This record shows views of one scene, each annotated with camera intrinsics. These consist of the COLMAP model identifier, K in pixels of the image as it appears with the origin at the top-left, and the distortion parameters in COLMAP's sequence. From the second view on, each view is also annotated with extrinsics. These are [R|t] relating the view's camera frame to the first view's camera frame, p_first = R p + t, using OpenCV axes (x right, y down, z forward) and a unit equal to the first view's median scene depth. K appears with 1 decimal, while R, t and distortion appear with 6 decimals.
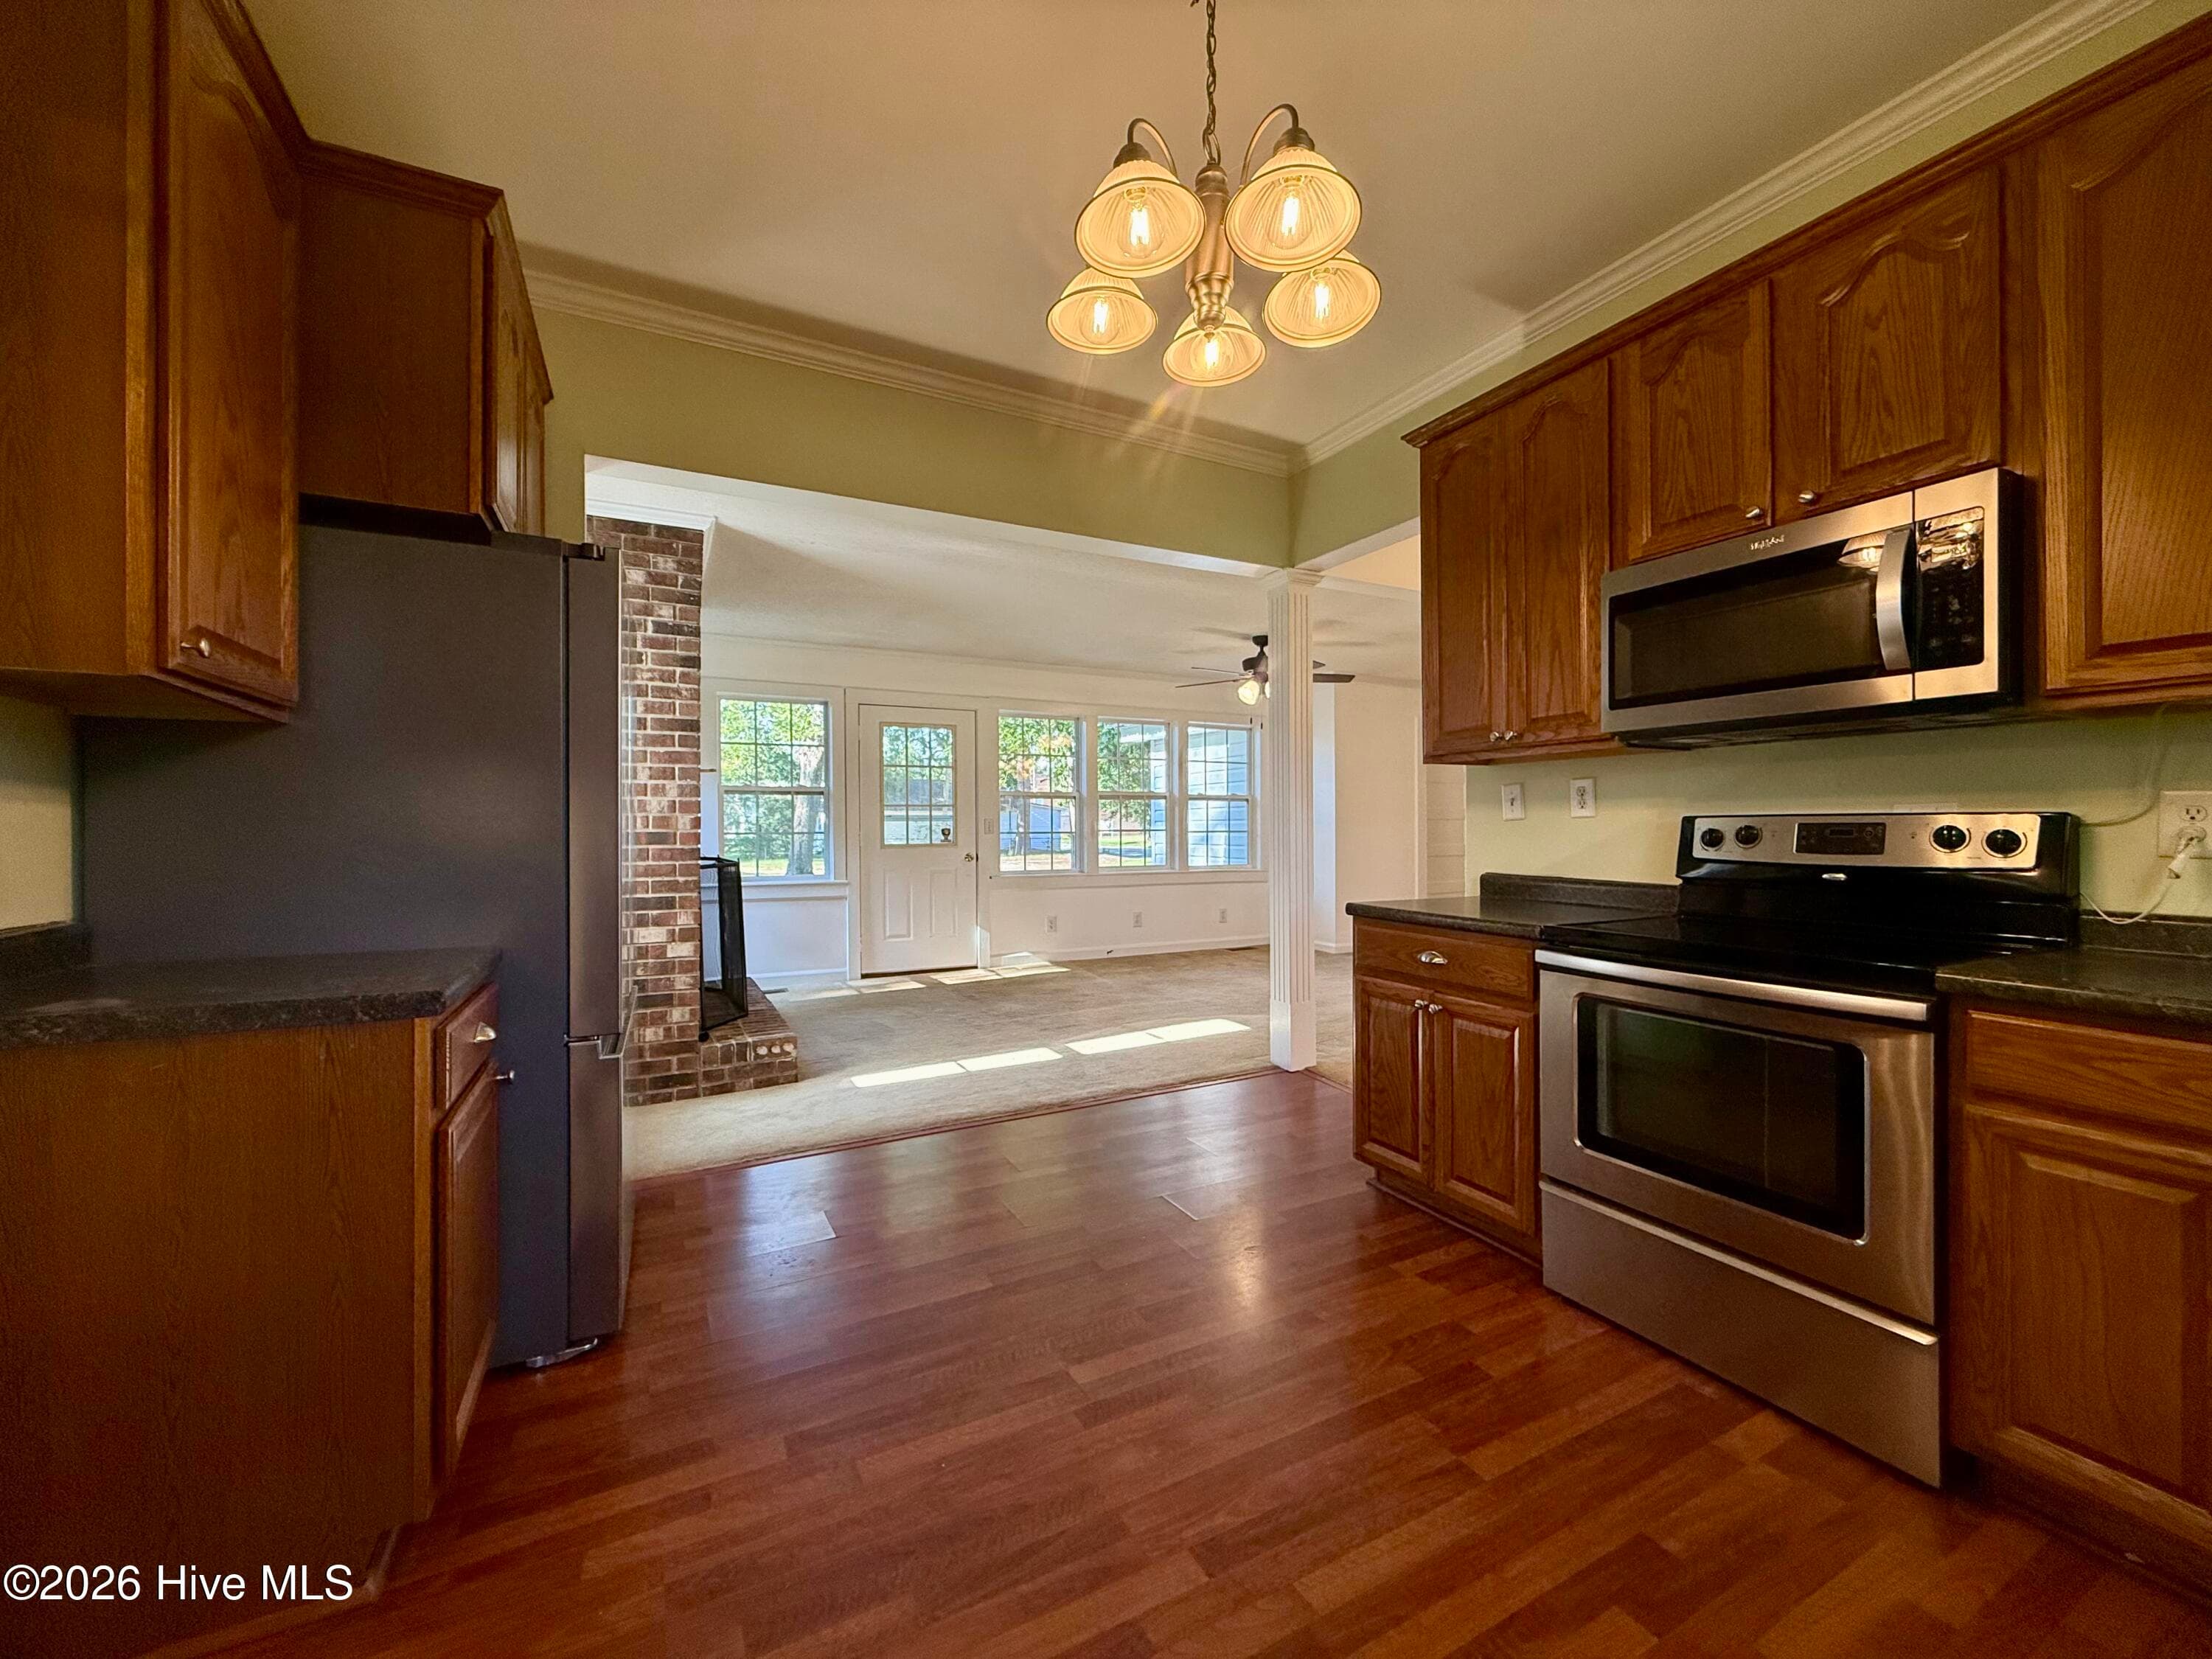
lens RADIAL K [[880.7, 0, 1106.0], [0, 880.7, 832.0], [0, 0, 1]] dist [0.003713, 0.000976]
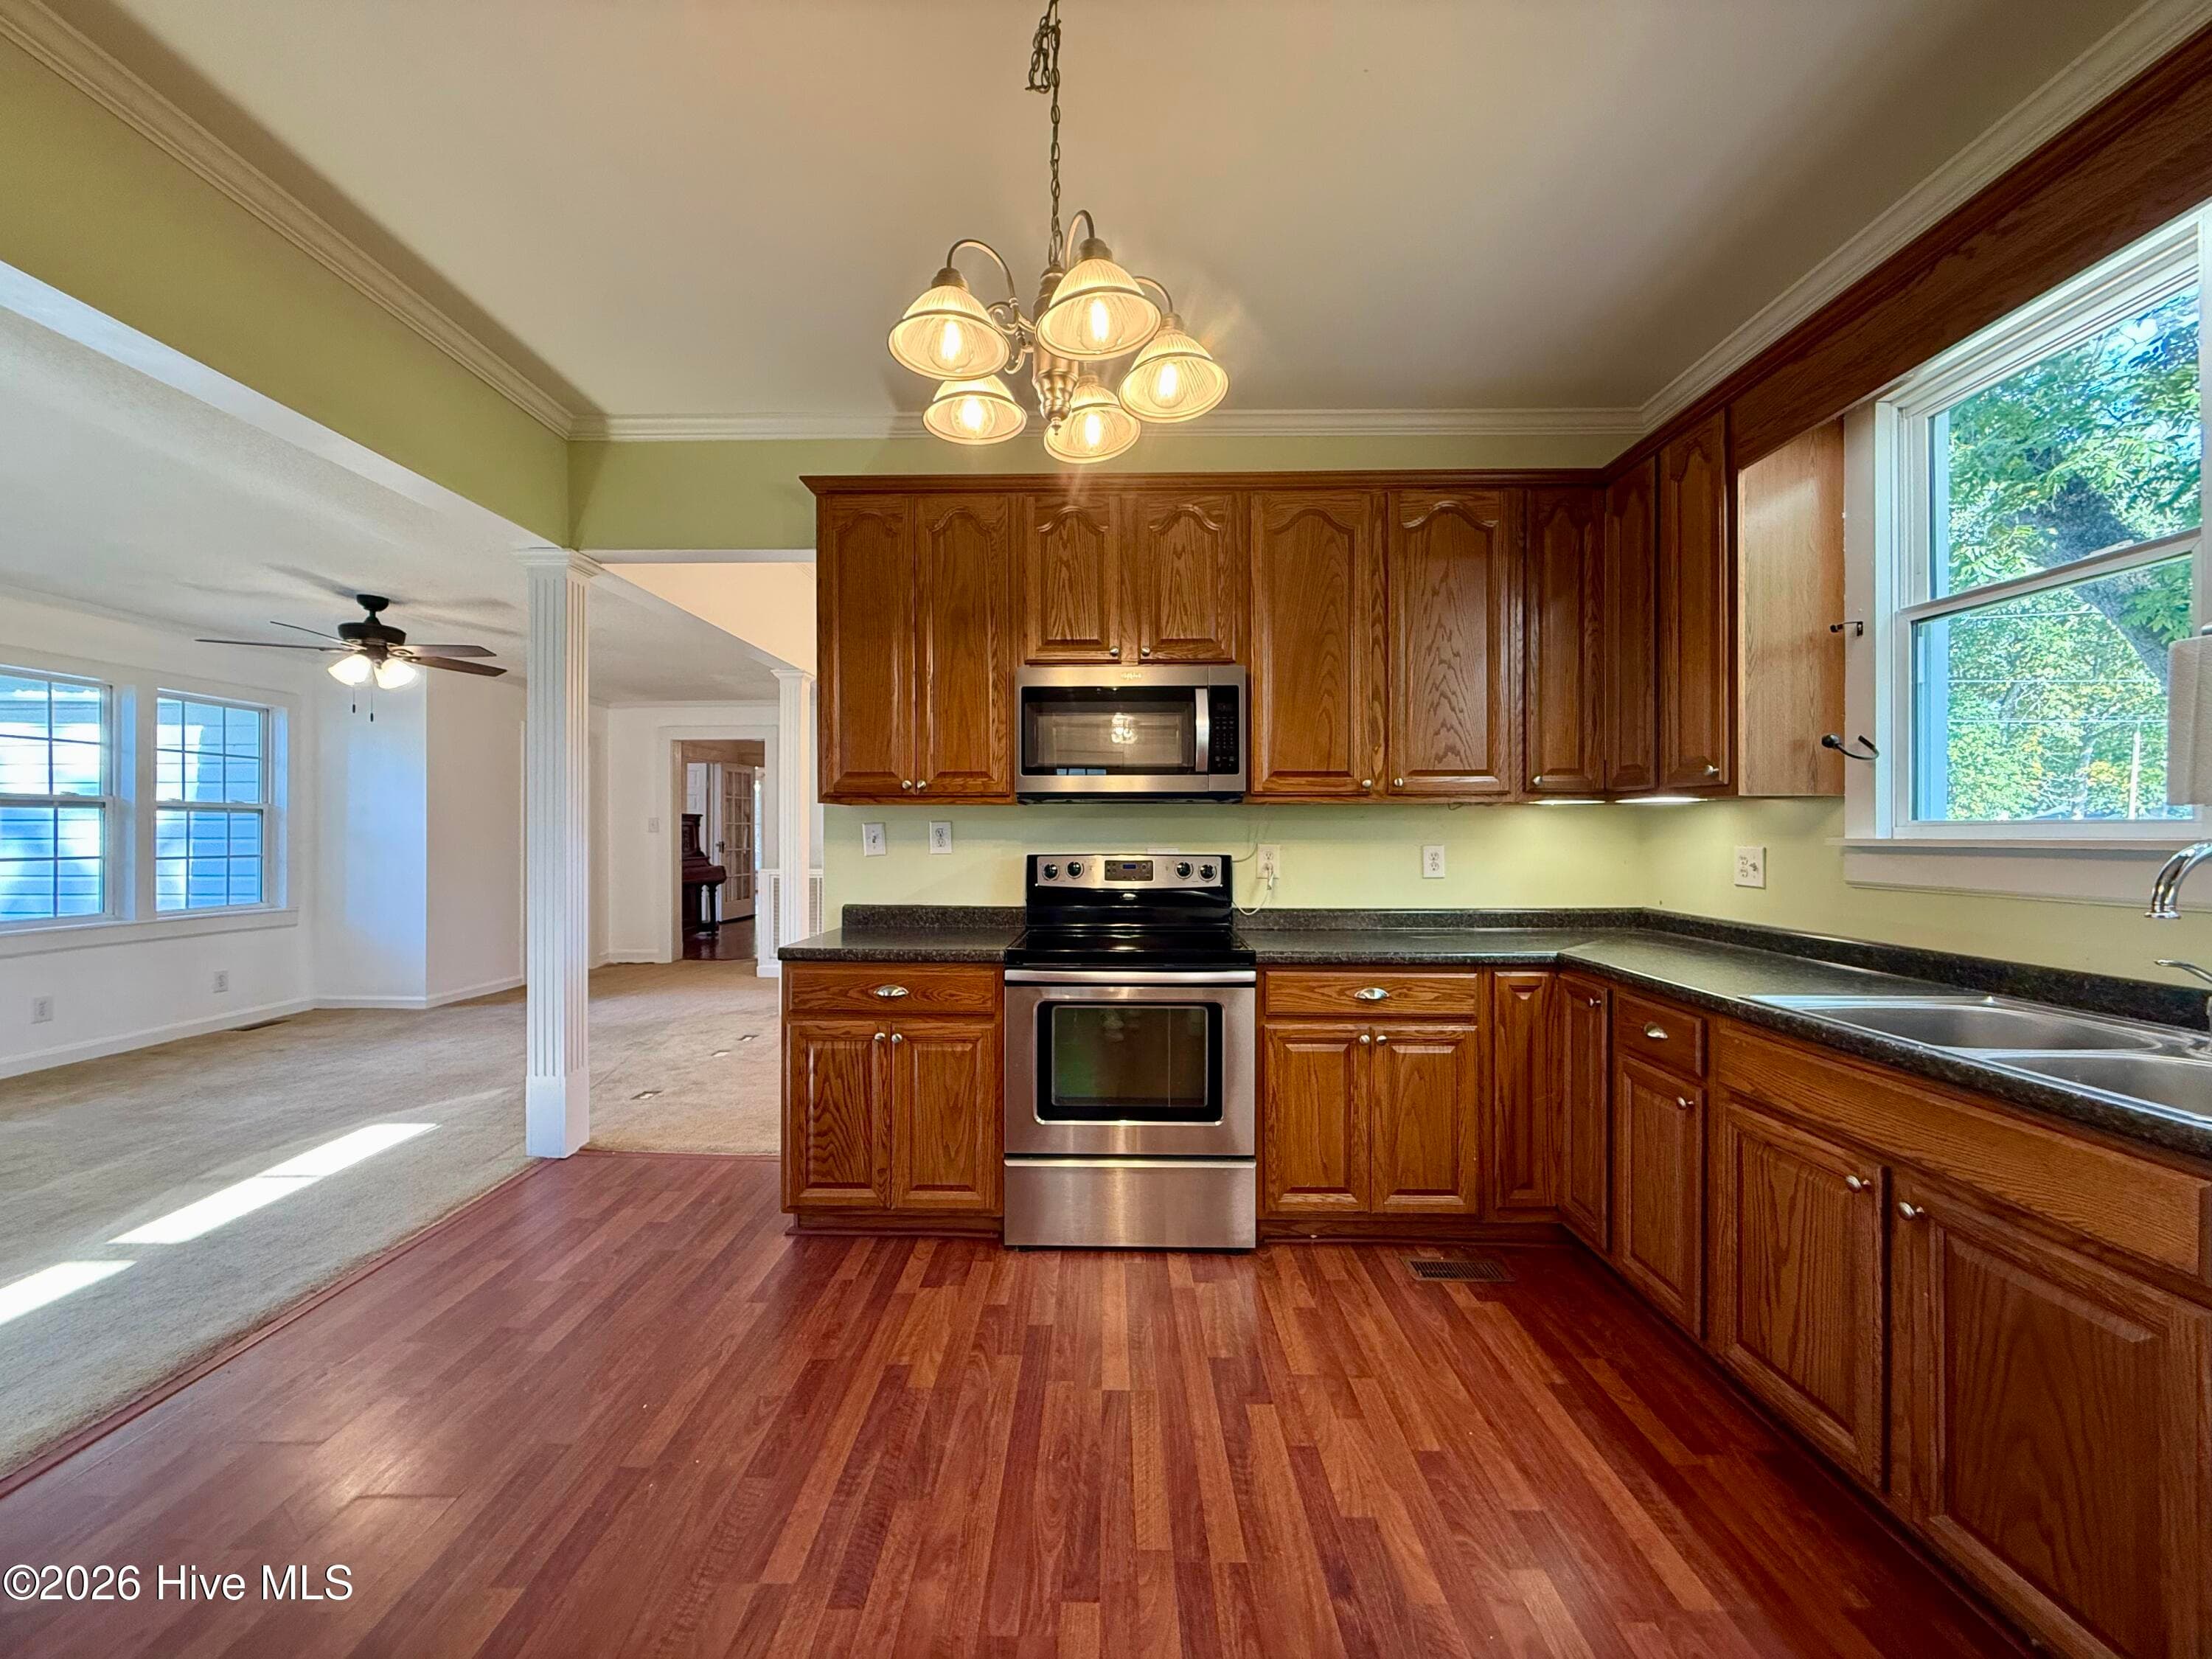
lens RADIAL K [[880.7, 0, 1103.8], [0, 880.7, 831.1], [0, 0, 1]] dist [0.003713, 0.000976]
pose [[0.476952, 0.004257, 0.878919, -0.460725], [0.003303, 0.999973, -0.006636, -0.044837], [-0.878923, 0.006068, 0.476925, 0.268705]]
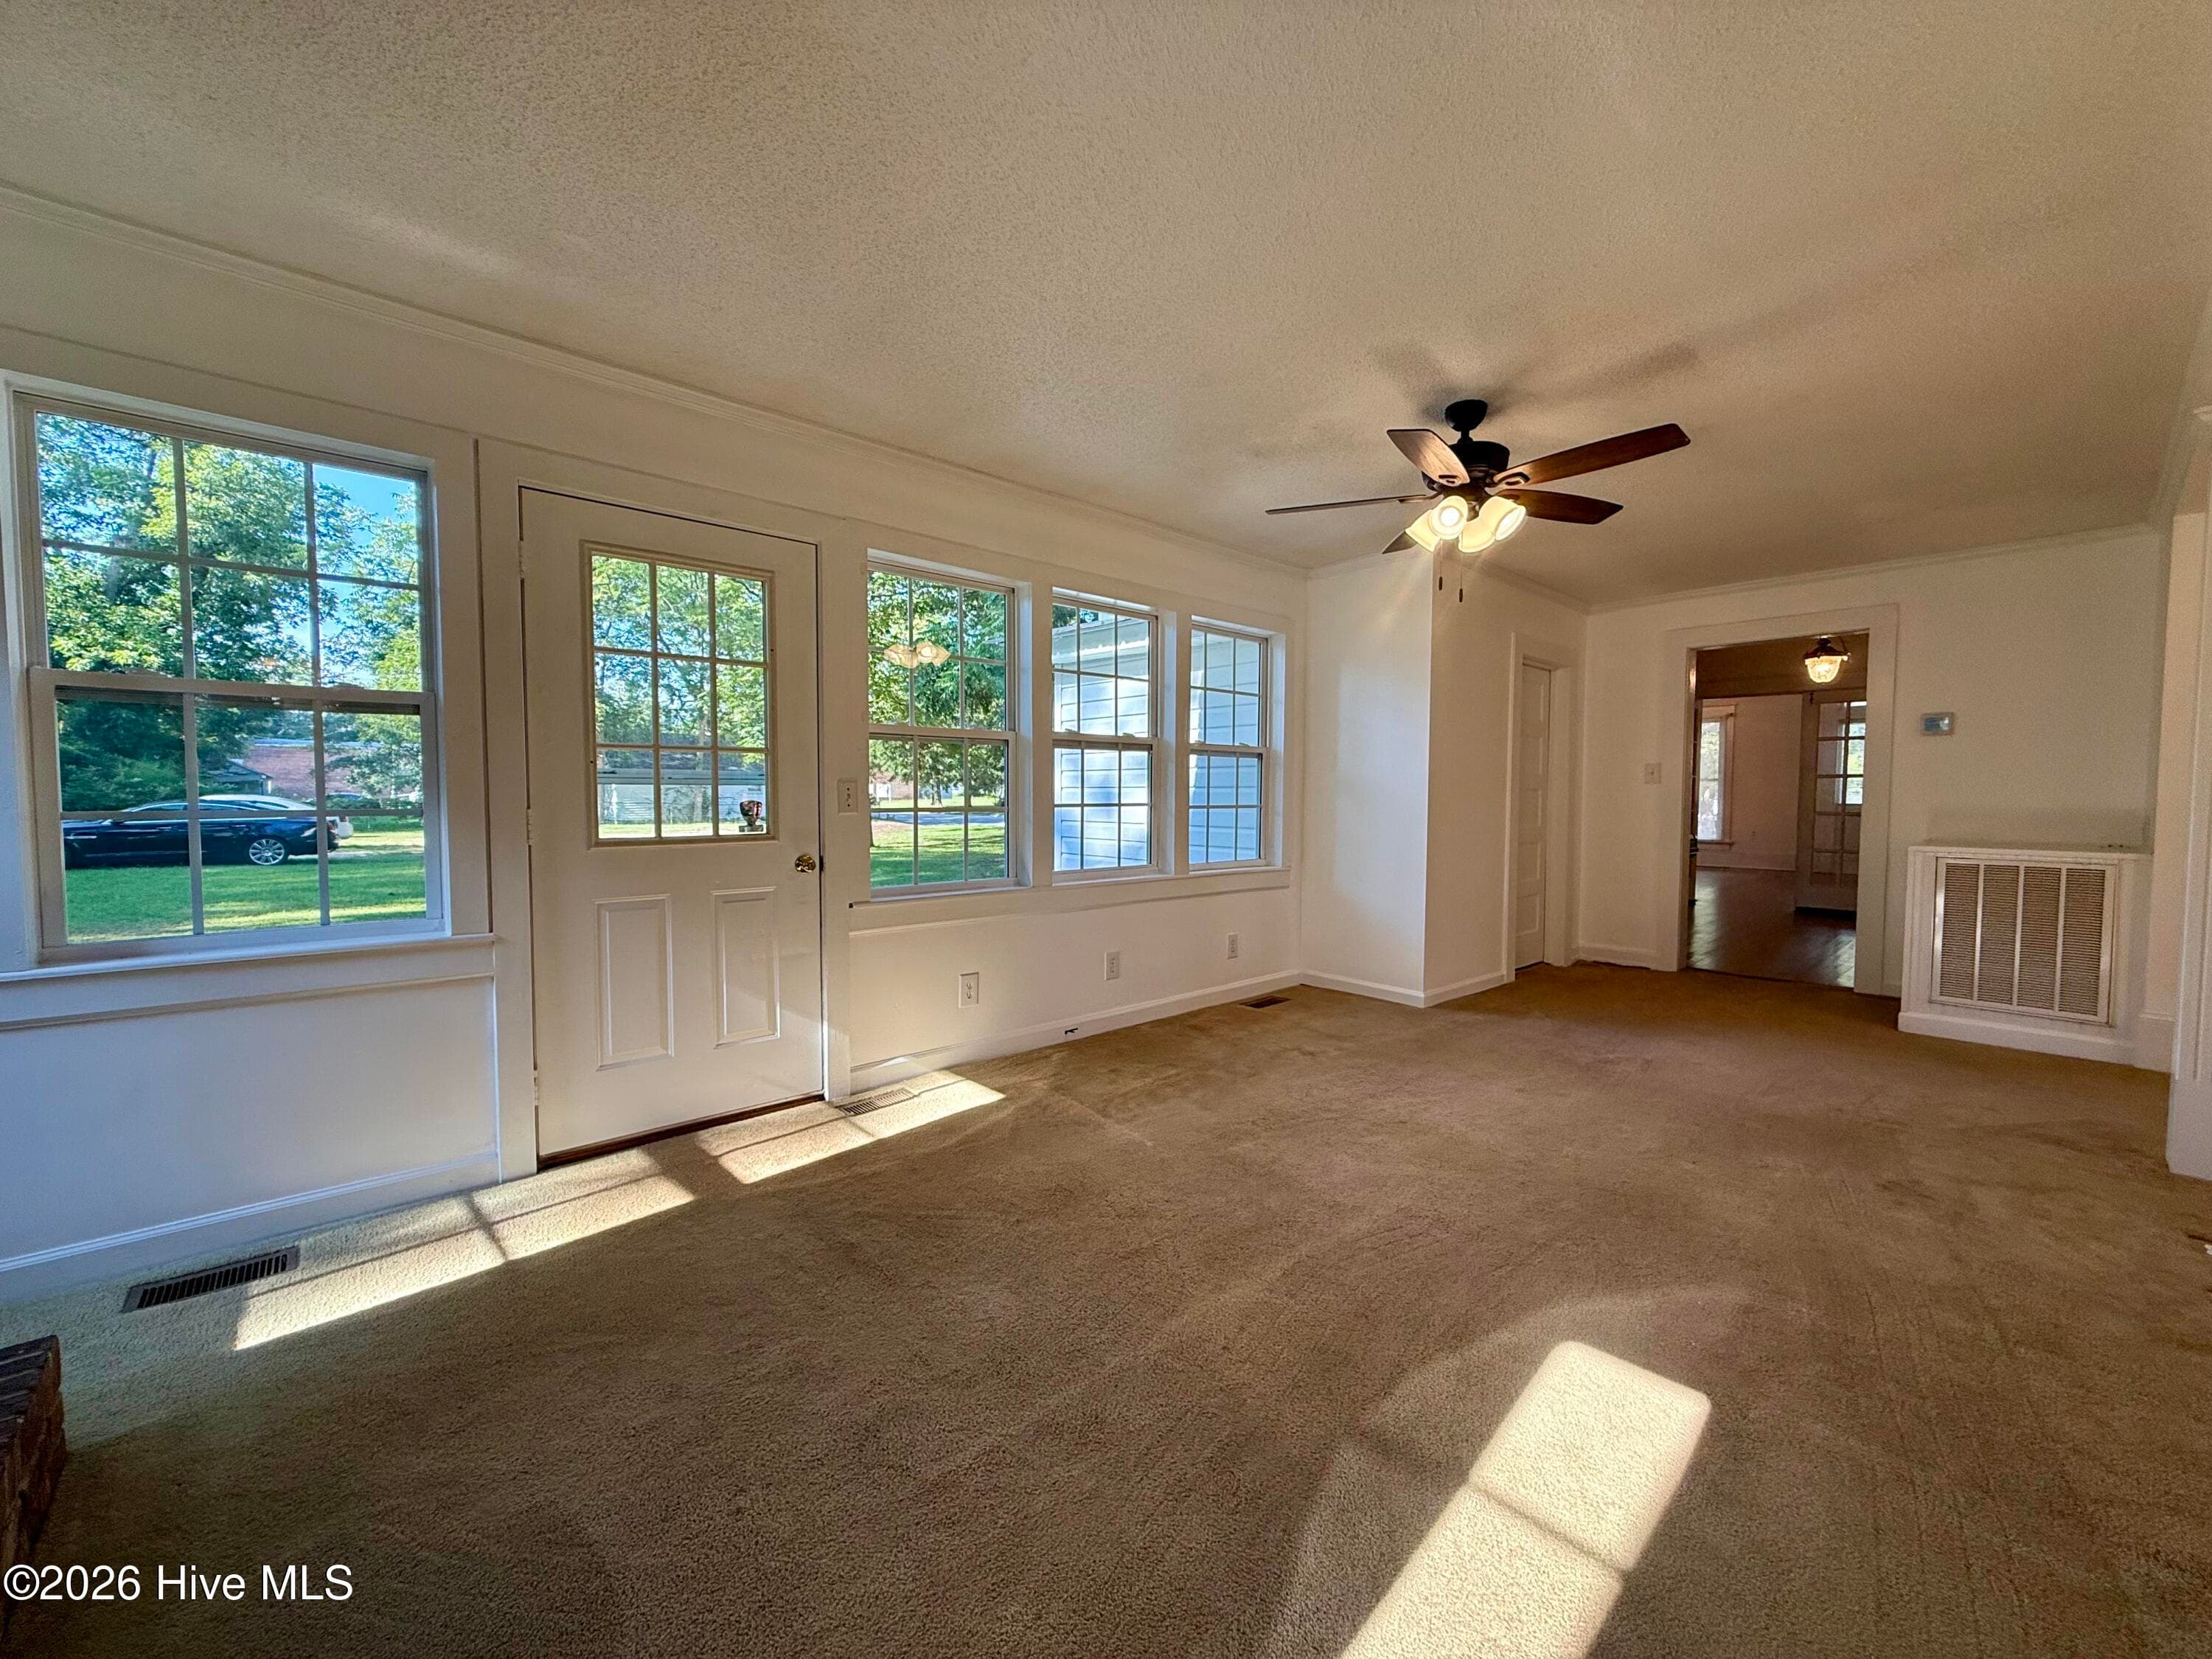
lens RADIAL K [[880.7, 0, 1100.1], [0, 880.7, 822.8], [0, 0, 1]] dist [0.003713, 0.000976]
pose [[0.970753, 0.001845, 0.240073, -0.326071], [-0.010640, 0.999319, 0.035345, -0.032843], [-0.239844, -0.036865, 0.970111, 1.443538]]
